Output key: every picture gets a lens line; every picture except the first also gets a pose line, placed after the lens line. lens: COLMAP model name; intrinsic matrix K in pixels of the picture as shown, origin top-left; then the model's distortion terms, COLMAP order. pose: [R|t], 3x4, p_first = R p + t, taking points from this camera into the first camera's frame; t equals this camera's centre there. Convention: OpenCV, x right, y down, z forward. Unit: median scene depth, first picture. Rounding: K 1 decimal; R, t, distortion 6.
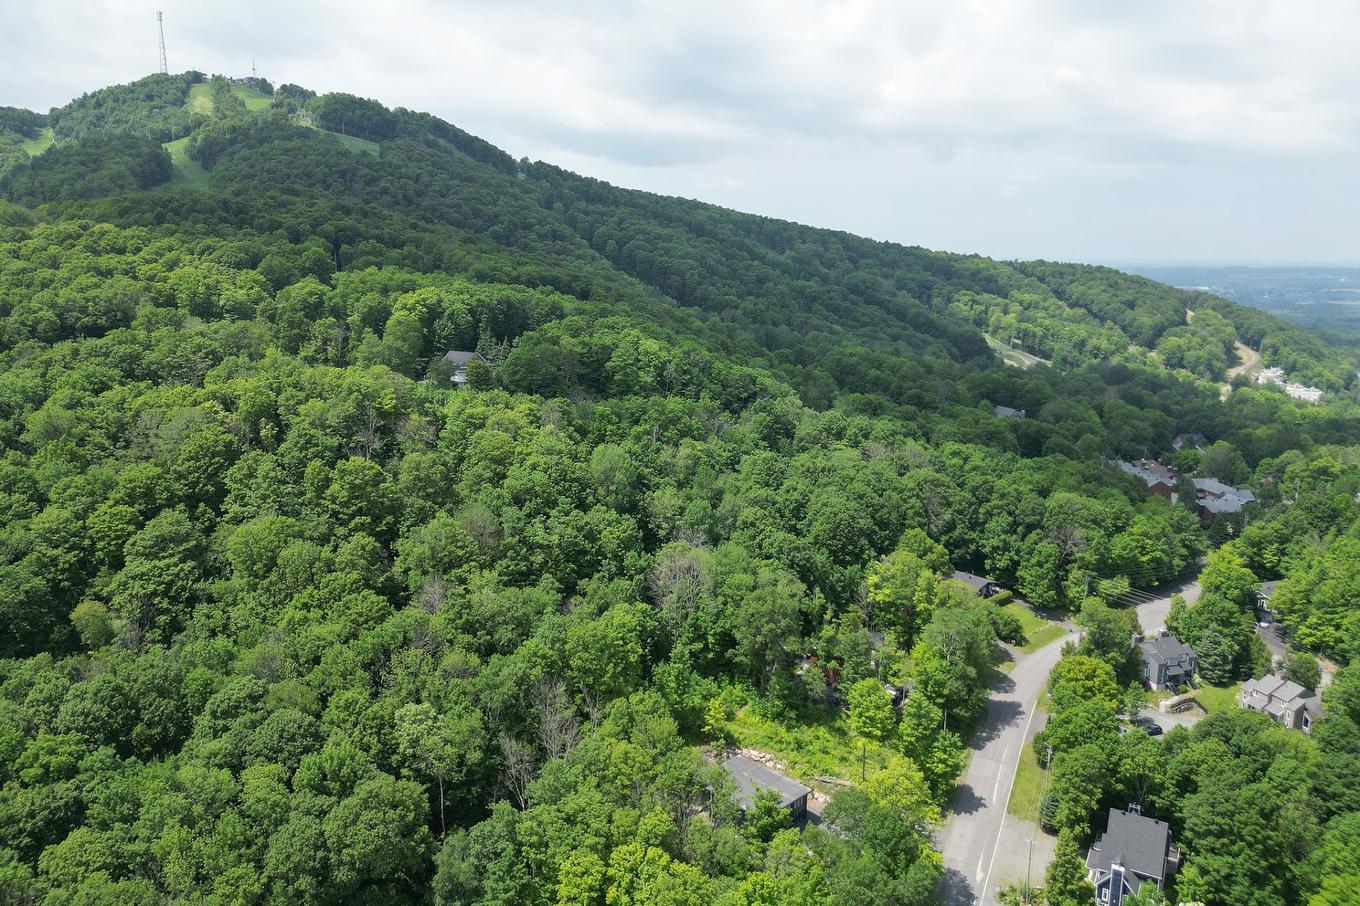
lens RADIAL K [[962.7, 0, 679.4], [0, 962.7, 476.3], [0, 0, 1]] dist [0.076699, -0.067981]
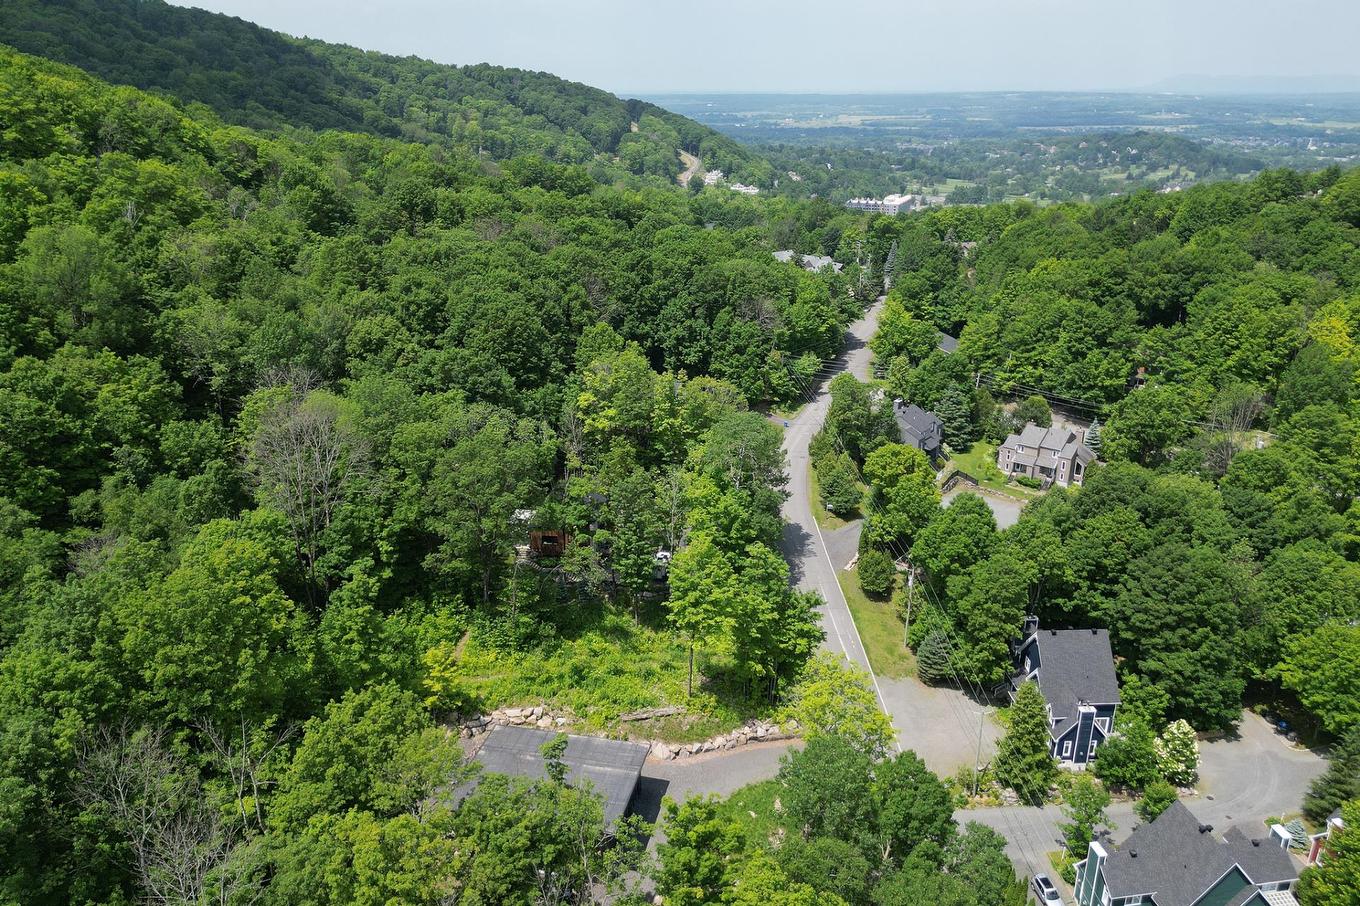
lens RADIAL K [[962.7, 0, 679.4], [0, 962.7, 476.3], [0, 0, 1]] dist [0.076699, -0.067981]
pose [[0.837774, -0.207136, 0.505202, -0.093212], [0.128561, 0.974068, 0.186181, 0.043866], [-0.530666, -0.091028, 0.842679, 0.410387]]
